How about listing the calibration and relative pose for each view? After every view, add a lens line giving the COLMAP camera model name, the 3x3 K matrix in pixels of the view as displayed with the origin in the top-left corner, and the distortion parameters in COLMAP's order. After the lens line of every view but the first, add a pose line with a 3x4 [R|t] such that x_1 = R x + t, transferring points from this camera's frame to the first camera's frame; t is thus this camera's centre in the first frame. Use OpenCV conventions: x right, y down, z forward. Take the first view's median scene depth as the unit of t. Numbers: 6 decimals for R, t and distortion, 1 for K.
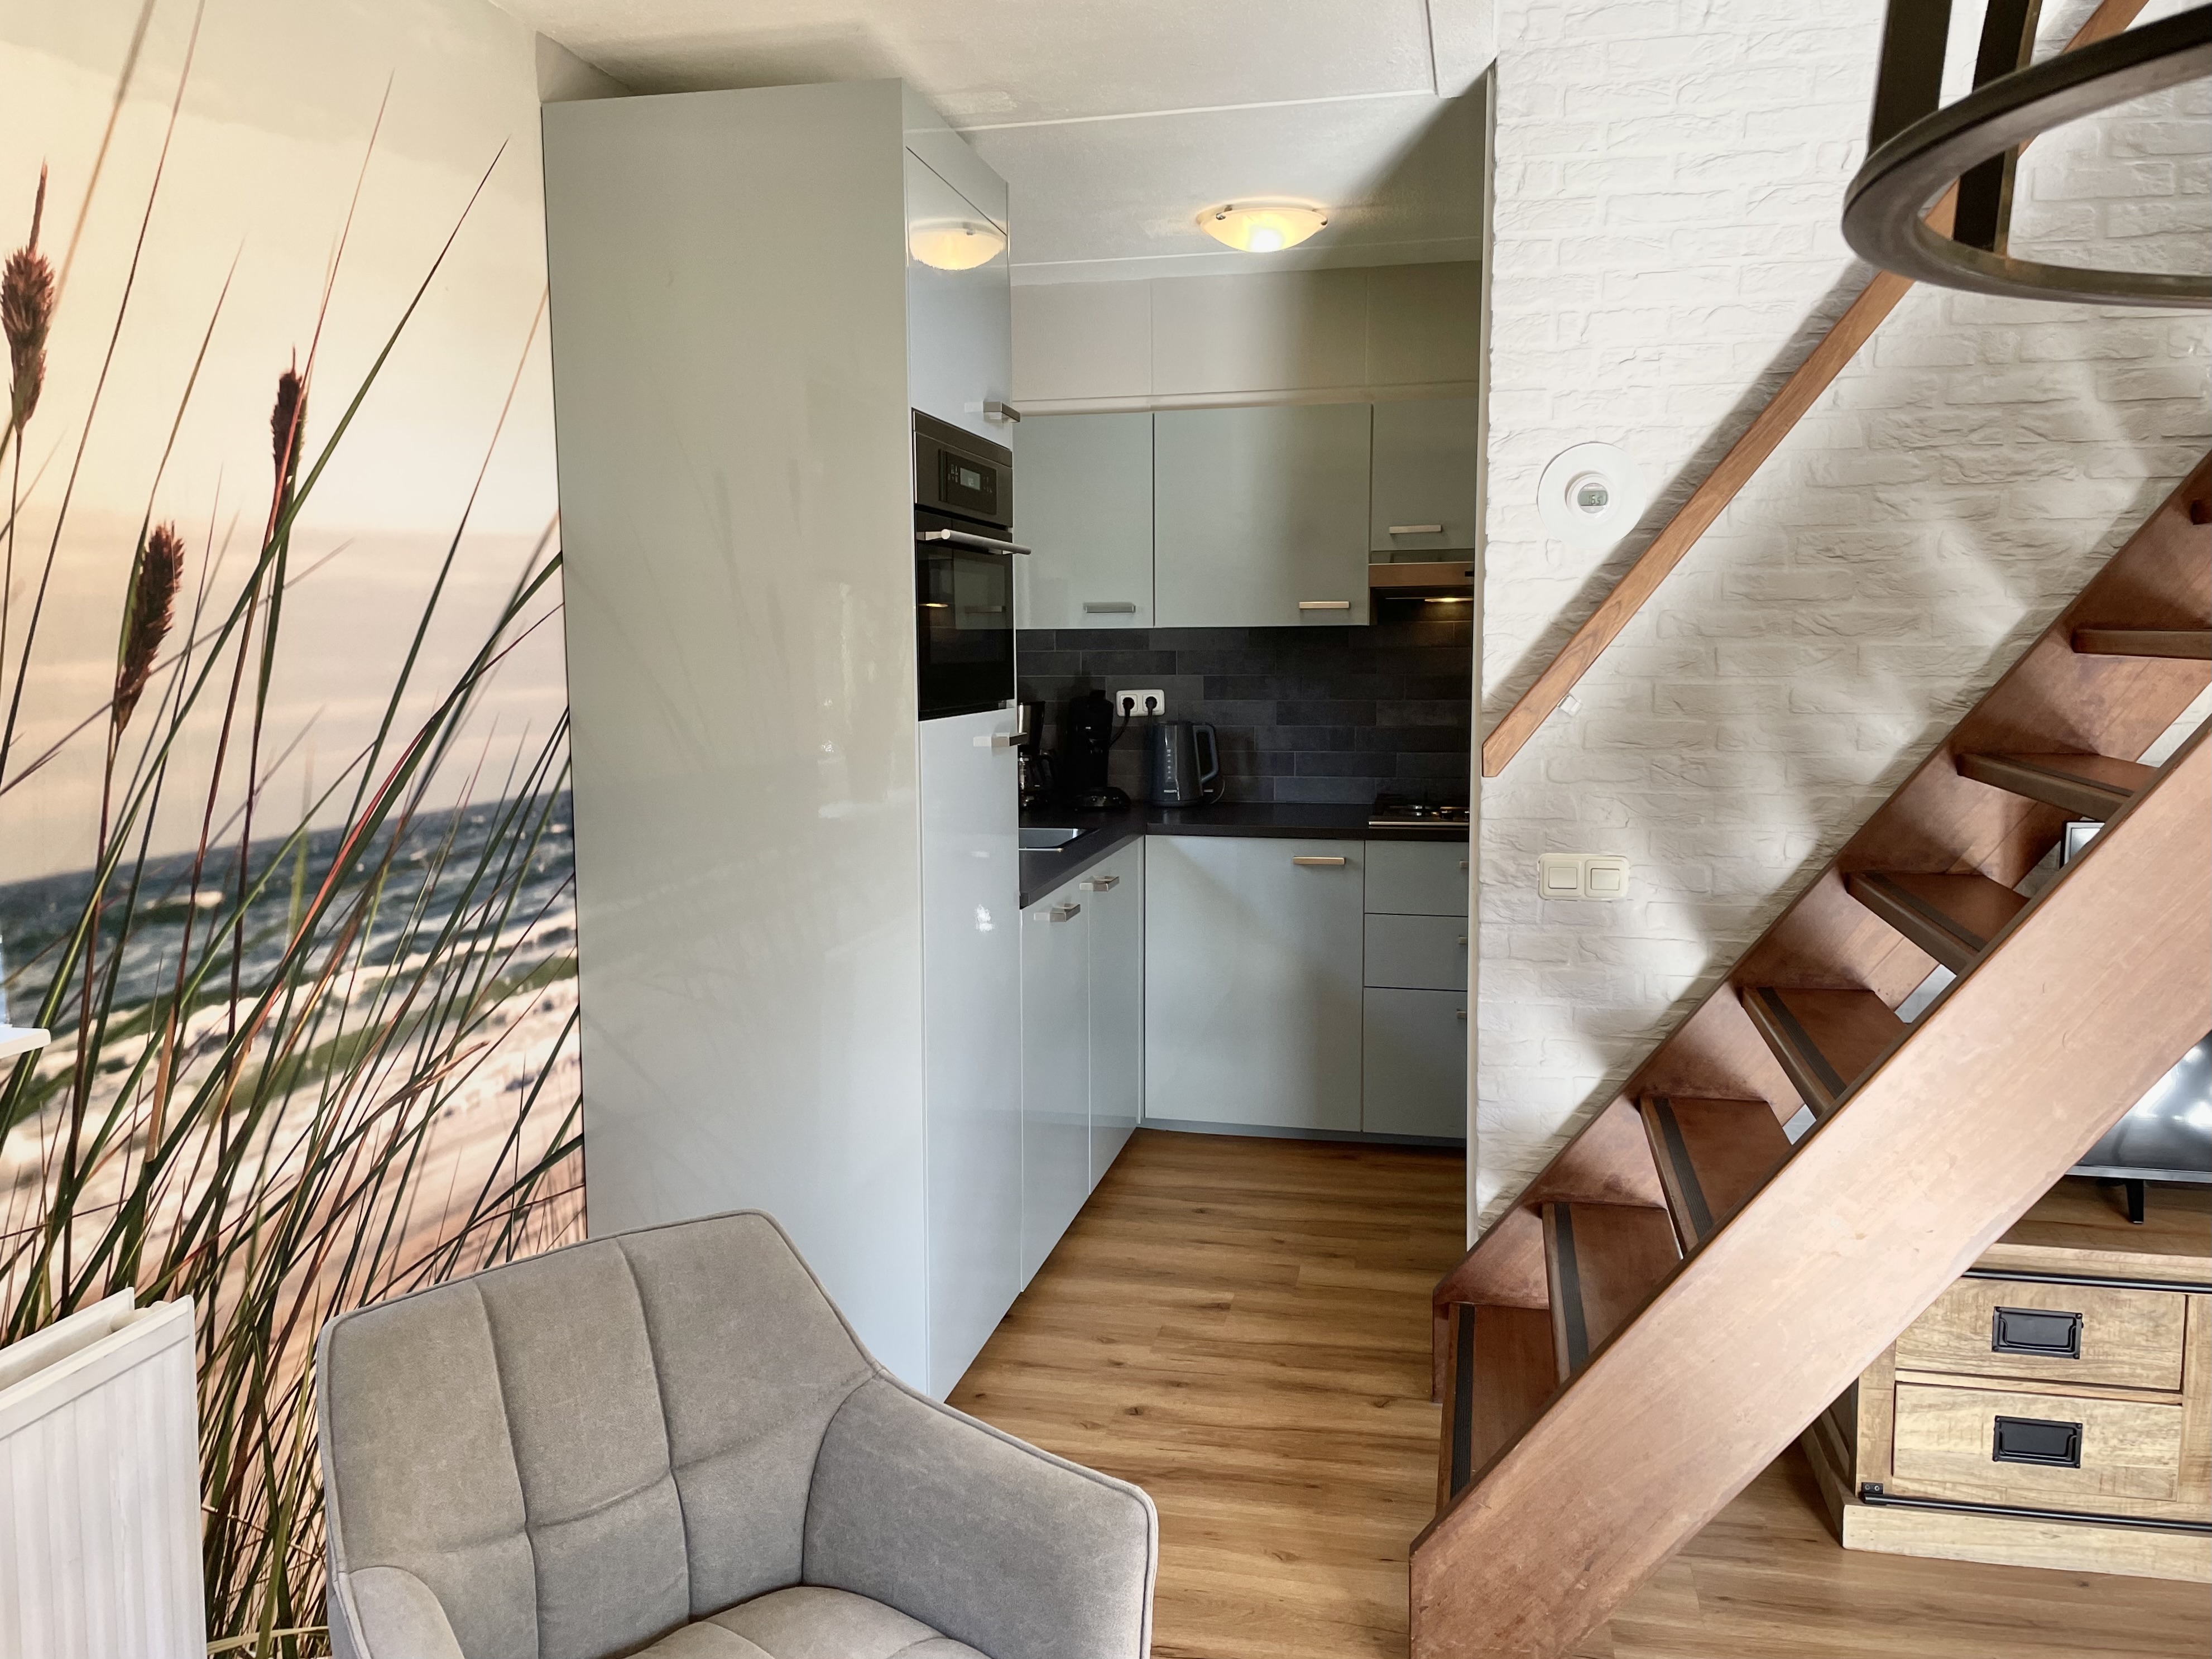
lens RADIAL K [[1678.6, 0, 1104.3], [0, 1678.6, 817.3], [0, 0, 1]] dist [0.088222, -0.117951]
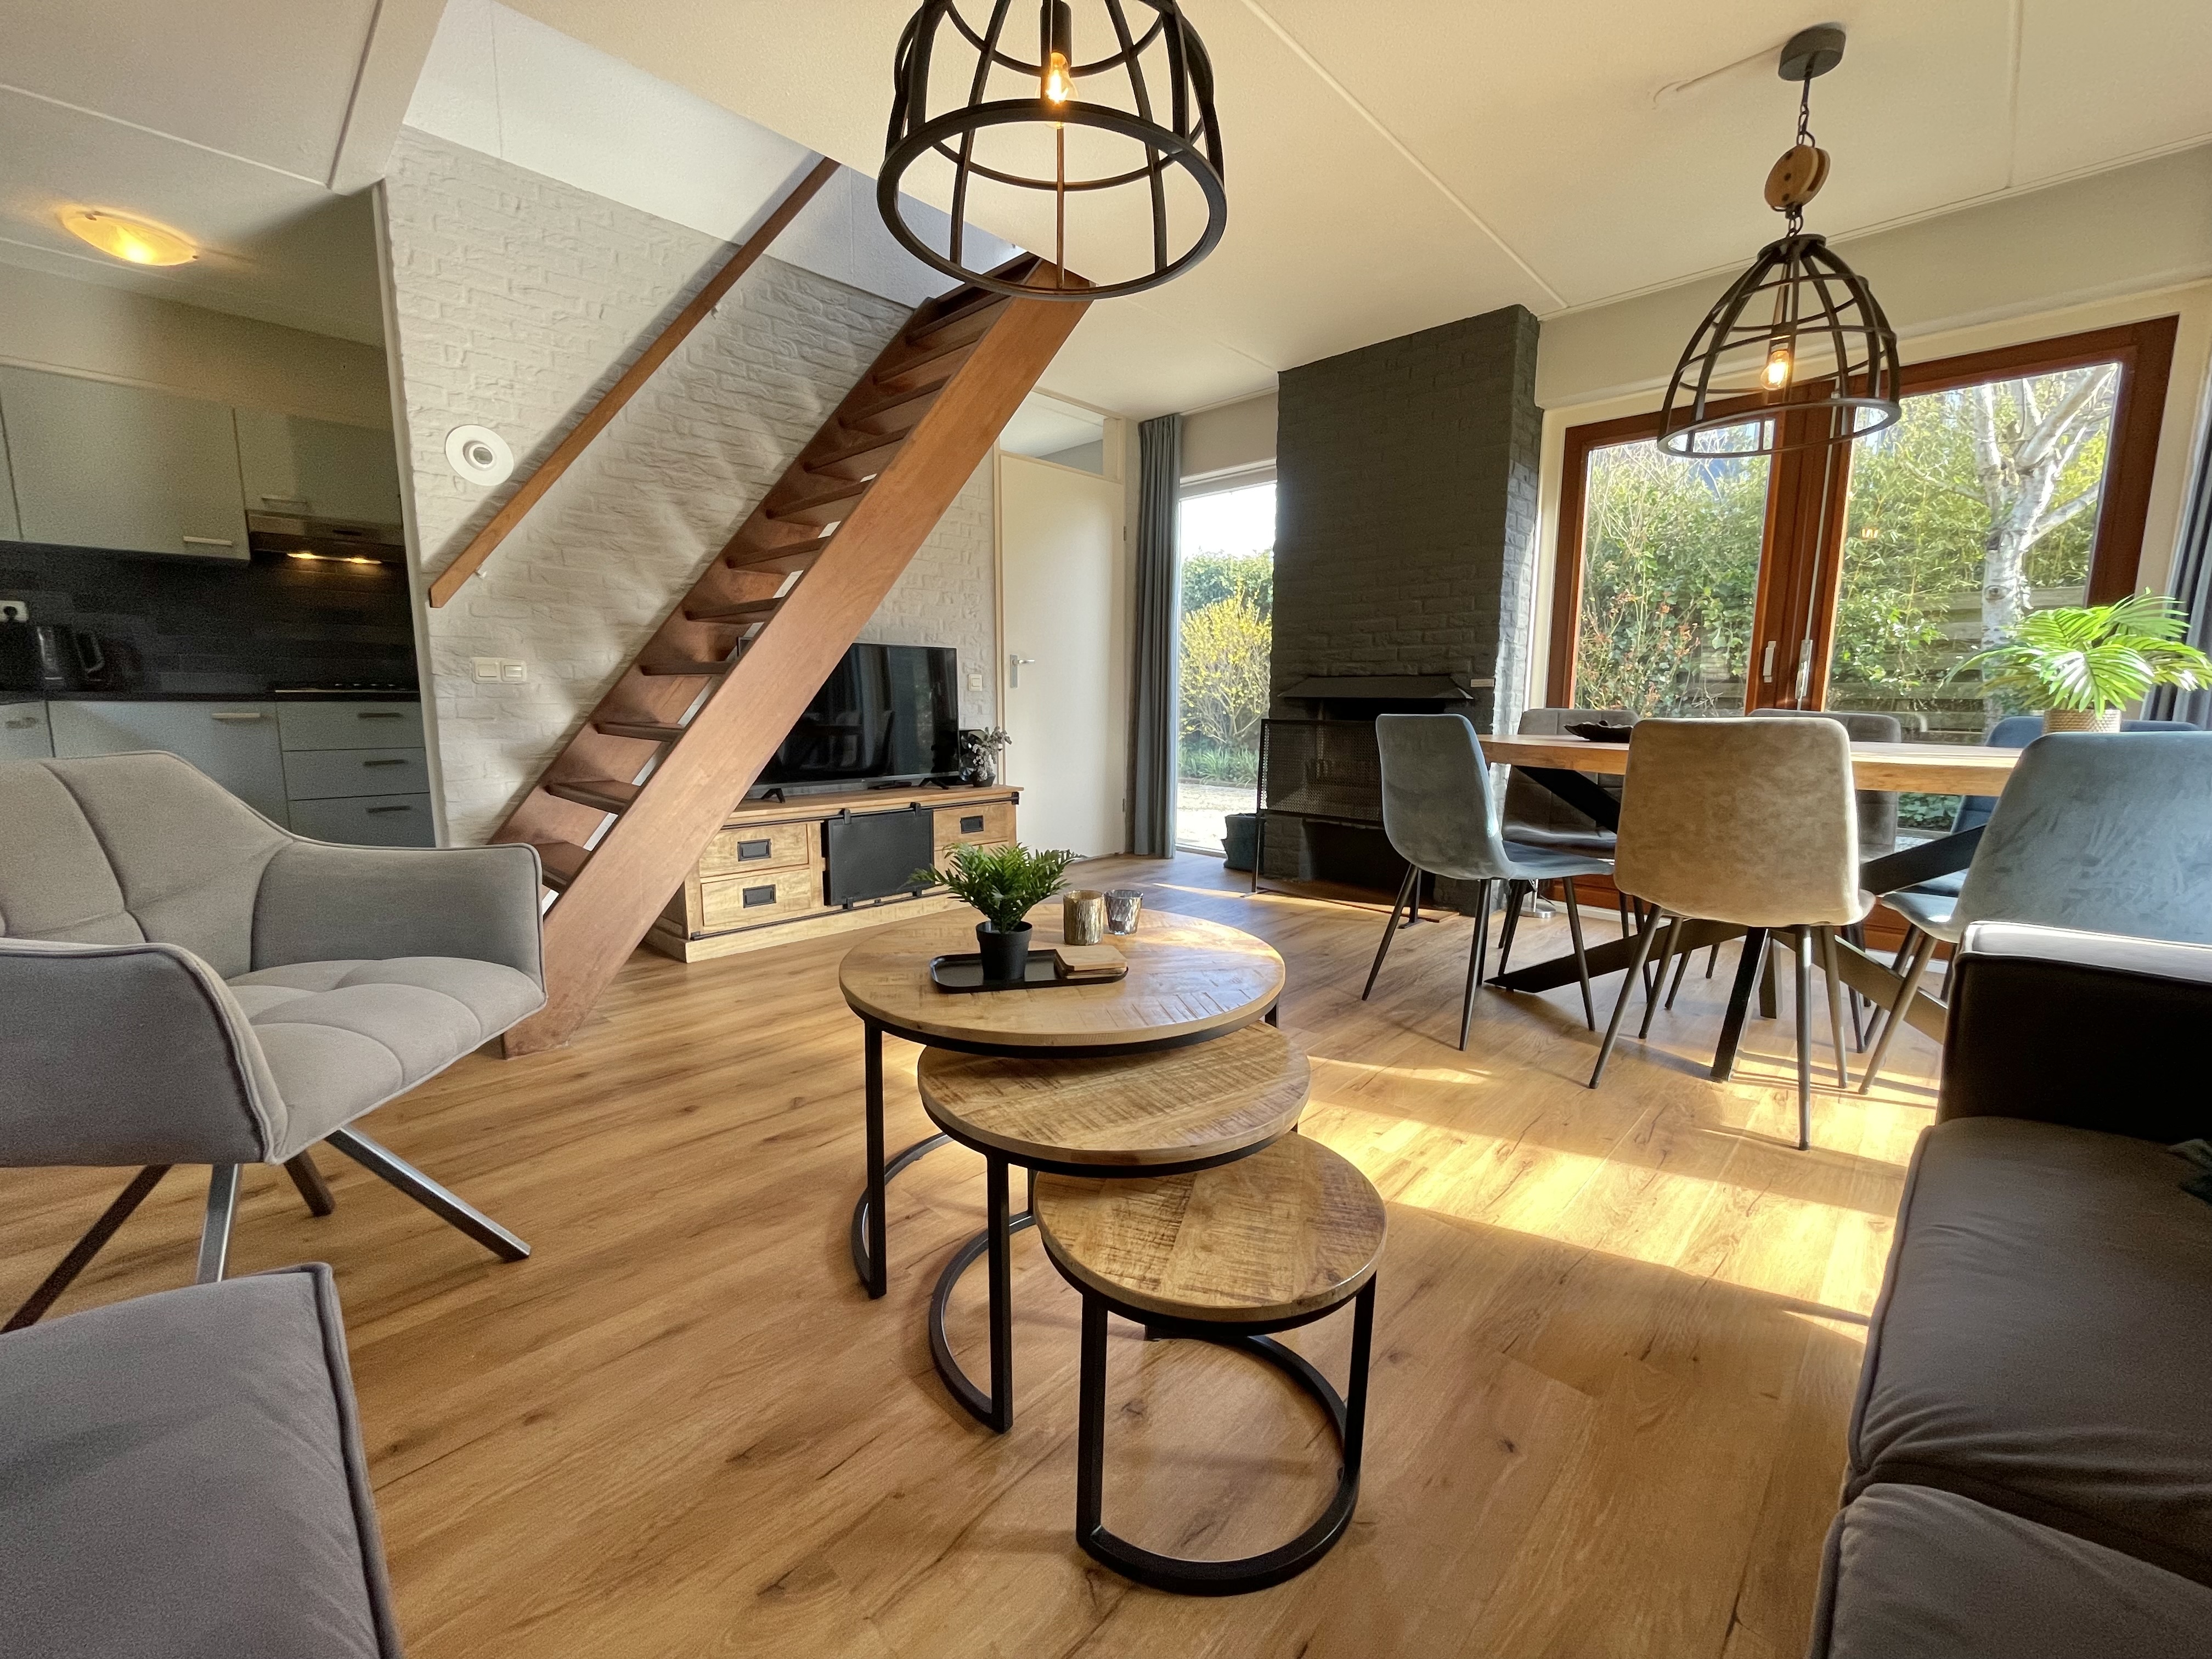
lens RADIAL K [[892.0, 0, 1112.1], [0, 892.0, 825.9], [0, 0, 1]] dist [-0.006602, -0.000529]
pose [[0.520443, -0.111504, 0.846585, -0.239360], [0.079068, 0.993471, 0.082243, 0.205792], [-0.850228, 0.024135, 0.525861, -0.075817]]
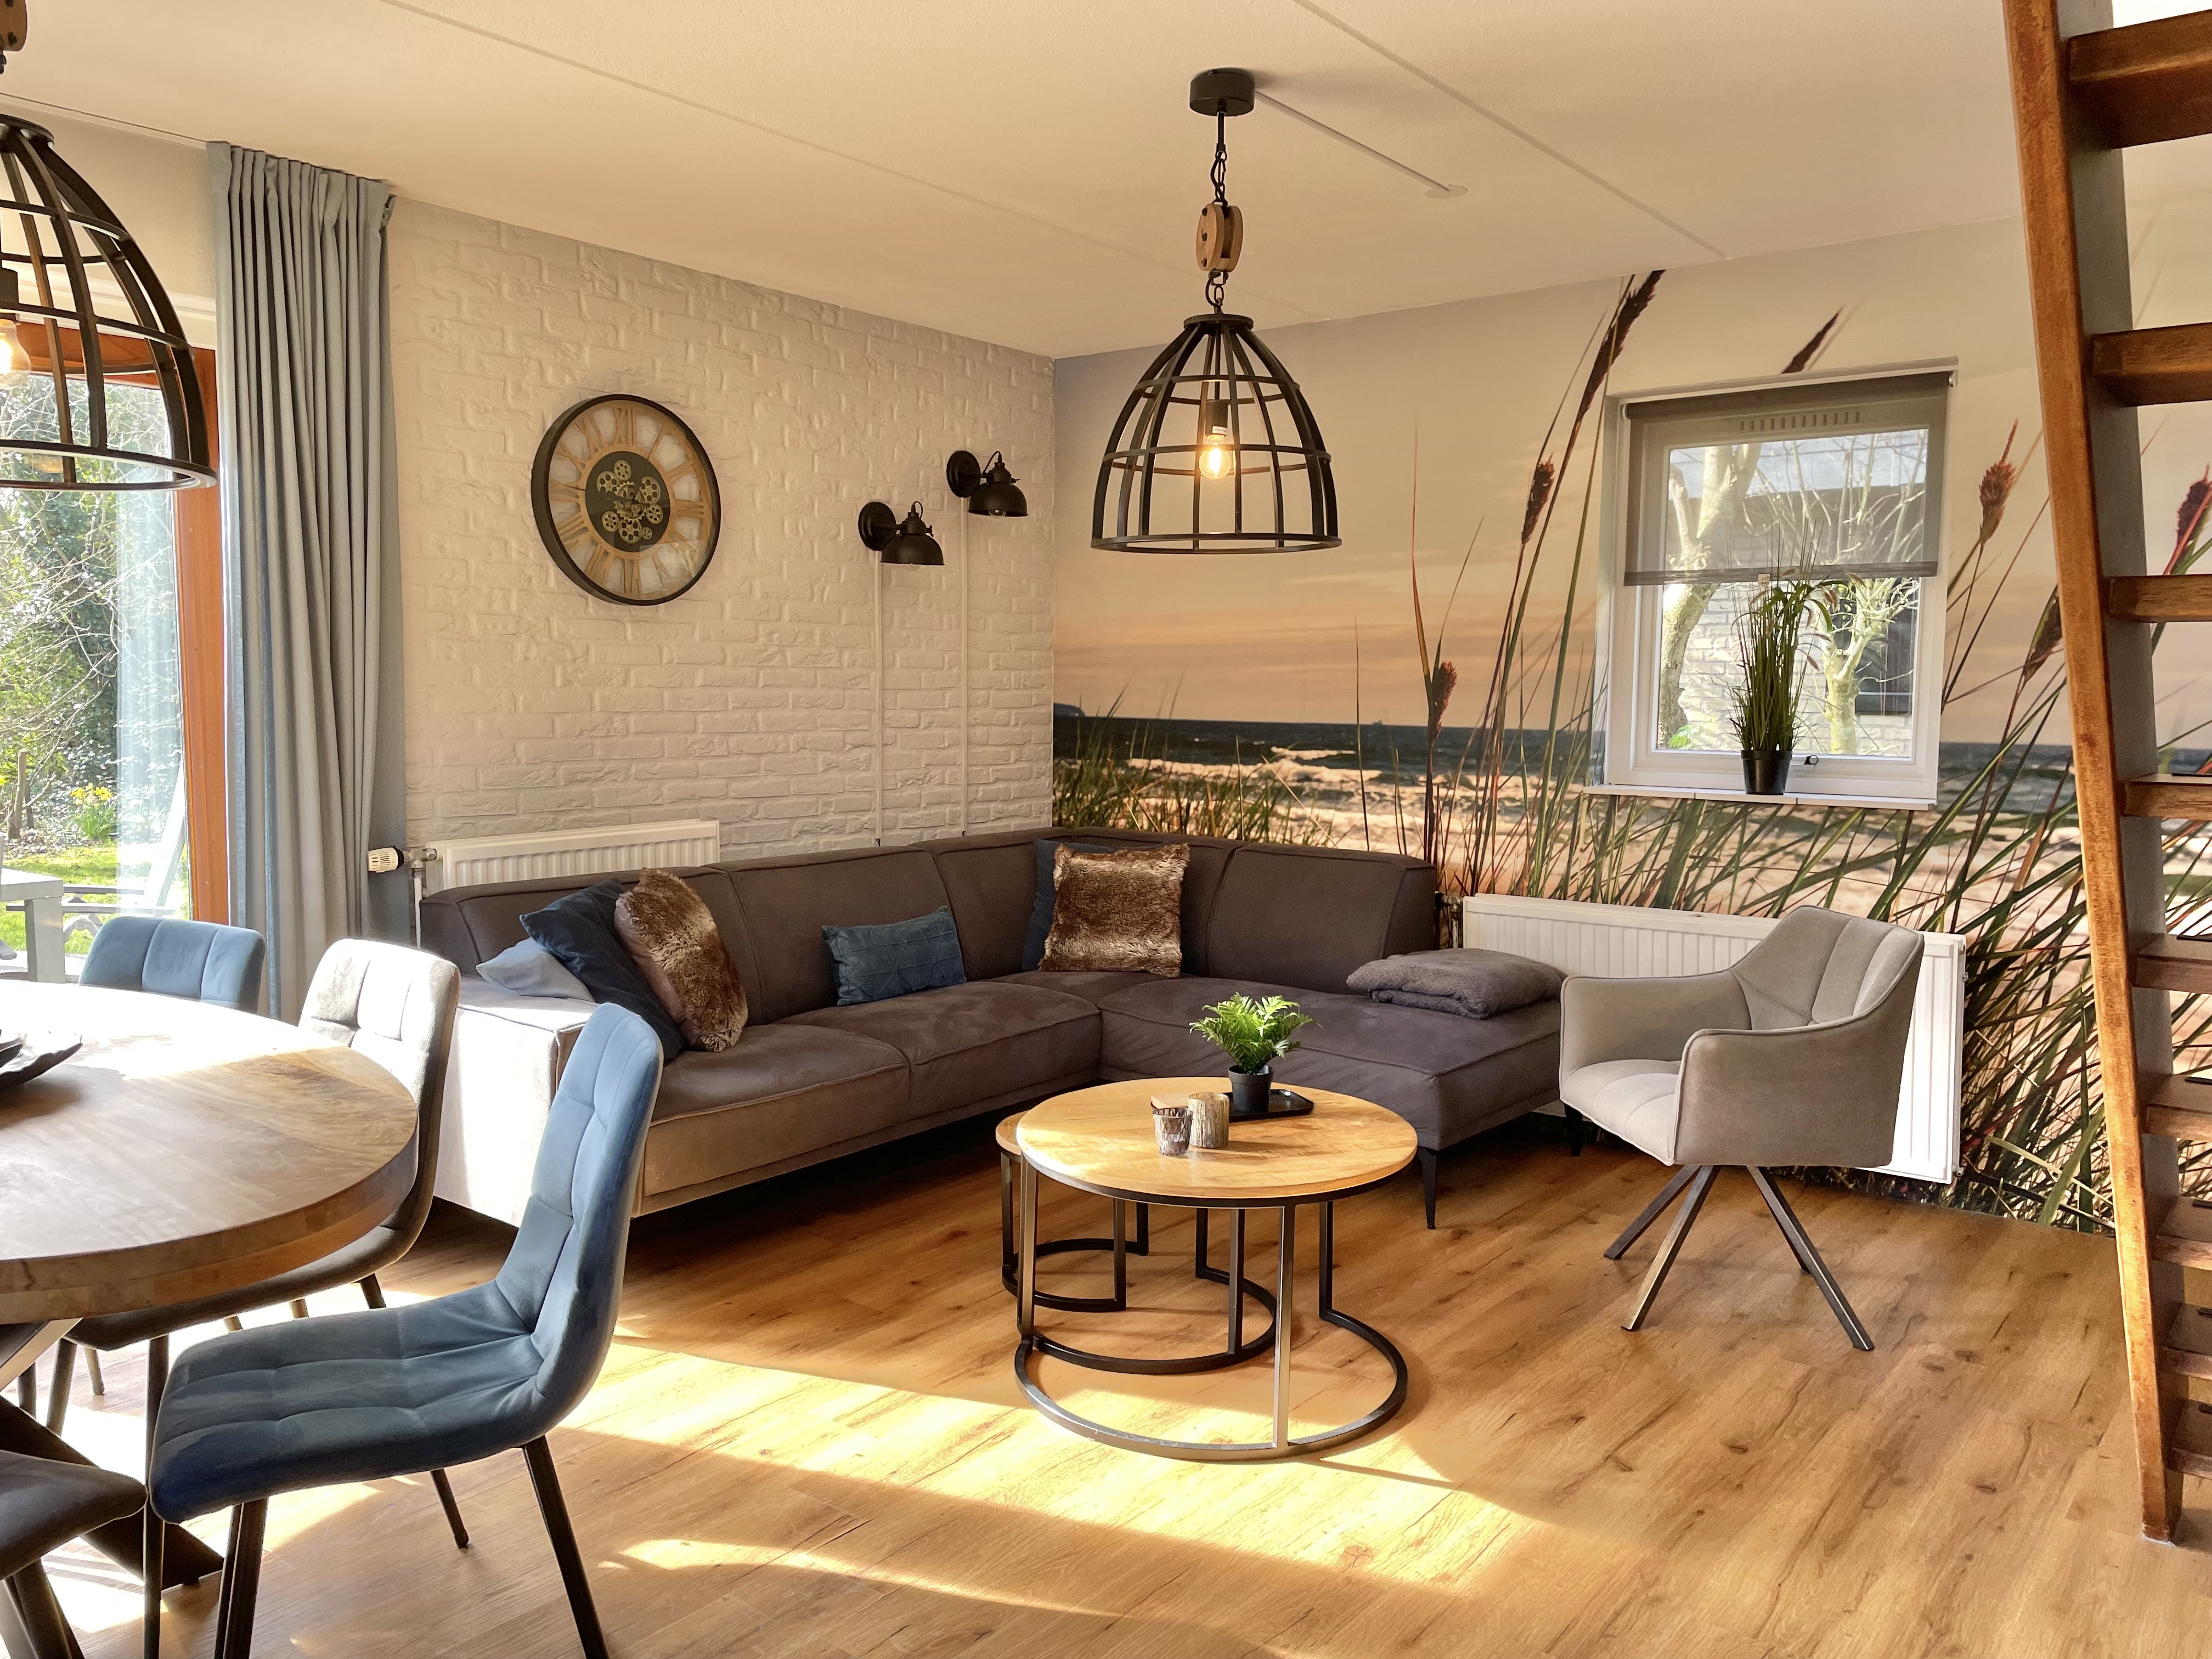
lens RADIAL K [[1678.5, 0, 1104.3], [0, 1678.5, 817.3], [0, 0, 1]] dist [0.088222, -0.117951]
pose [[-0.438071, 0.079149, -0.895449, 1.345551], [-0.099172, 0.985781, 0.135651, -0.042182], [0.893453, 0.148228, -0.423993, 0.675751]]
